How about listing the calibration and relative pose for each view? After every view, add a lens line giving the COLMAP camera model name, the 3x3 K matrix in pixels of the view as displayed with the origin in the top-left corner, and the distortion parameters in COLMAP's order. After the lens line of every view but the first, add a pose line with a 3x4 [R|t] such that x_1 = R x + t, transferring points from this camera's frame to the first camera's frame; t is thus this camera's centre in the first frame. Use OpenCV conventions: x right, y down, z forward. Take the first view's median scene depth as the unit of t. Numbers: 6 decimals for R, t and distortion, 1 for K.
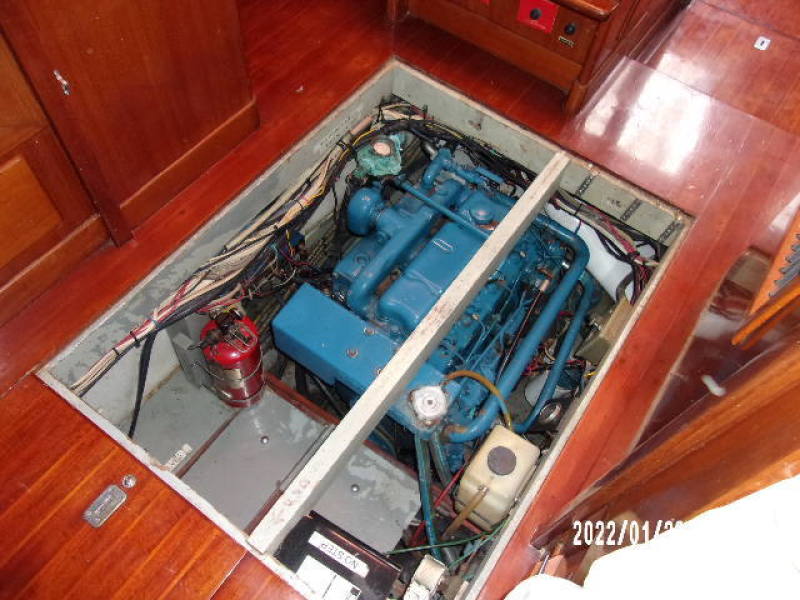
lens RADIAL K [[634.3, 0, 398.7], [0, 634.3, 301.0], [0, 0, 1]] dist [0.007607, 0.005041]
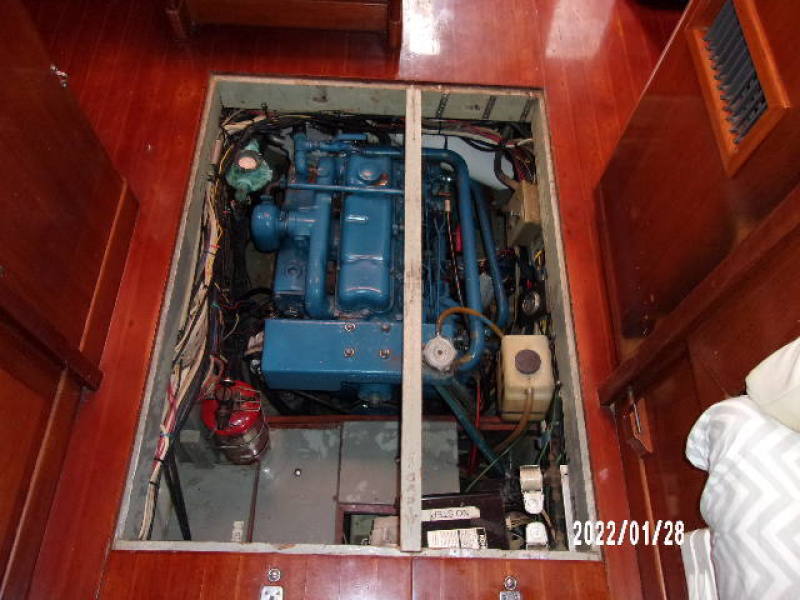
lens RADIAL K [[634.3, 0, 395.4], [0, 634.3, 297.4], [0, 0, 1]] dist [0.007607, 0.005041]
pose [[0.825812, -0.515576, 0.228507, -0.183825], [0.493010, 0.856755, 0.151367, -0.105159], [-0.273816, -0.012345, 0.961703, -0.015048]]
